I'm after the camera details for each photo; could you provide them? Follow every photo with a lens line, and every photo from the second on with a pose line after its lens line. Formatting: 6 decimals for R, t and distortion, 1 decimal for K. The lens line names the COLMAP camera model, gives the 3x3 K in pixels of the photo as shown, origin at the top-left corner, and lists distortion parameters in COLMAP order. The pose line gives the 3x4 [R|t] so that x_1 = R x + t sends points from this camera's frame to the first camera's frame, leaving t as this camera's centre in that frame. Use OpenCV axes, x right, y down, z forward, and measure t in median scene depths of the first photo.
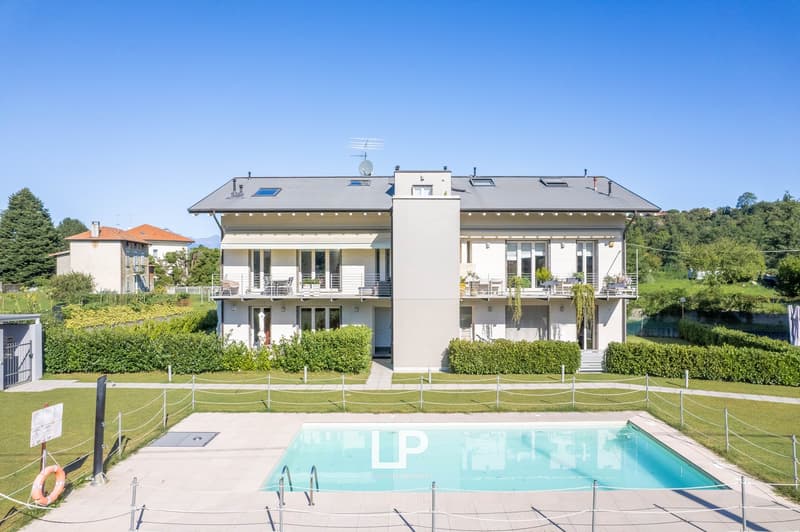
lens RADIAL K [[507.1, 0, 403.4], [0, 507.1, 268.4], [0, 0, 1]] dist [-0.031133, 0.002932]
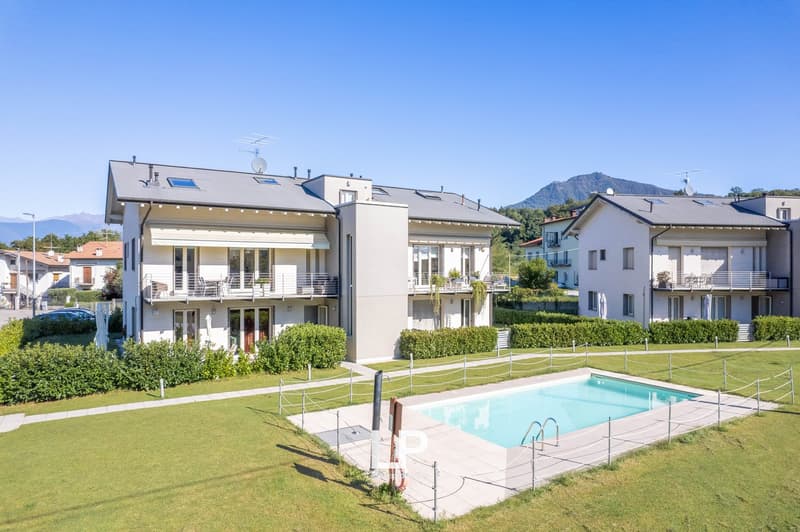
lens RADIAL K [[508.3, 0, 400.5], [0, 508.3, 267.6], [0, 0, 1]] dist [-0.017064, 0.001279]
pose [[0.846596, 0.003651, 0.532224, -0.441694], [-0.003679, 0.999993, -0.001007, -0.000137], [-0.532224, -0.001105, 0.846603, 0.030292]]
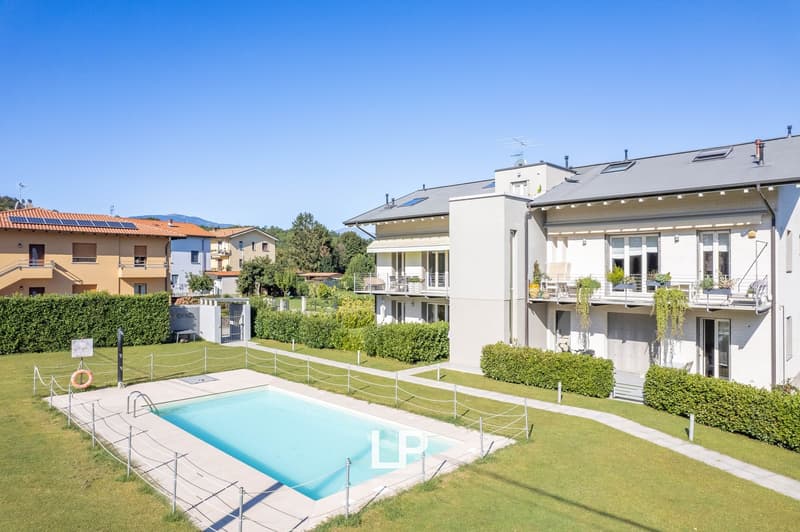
lens RADIAL K [[510.2, 0, 401.3], [0, 510.2, 263.9], [0, 0, 1]] dist [-0.026430, -0.000156]
pose [[0.716945, -0.005950, -0.697104, 0.551284], [0.002627, 0.999980, -0.005833, -0.003166], [0.697125, 0.002351, 0.716946, 0.153675]]
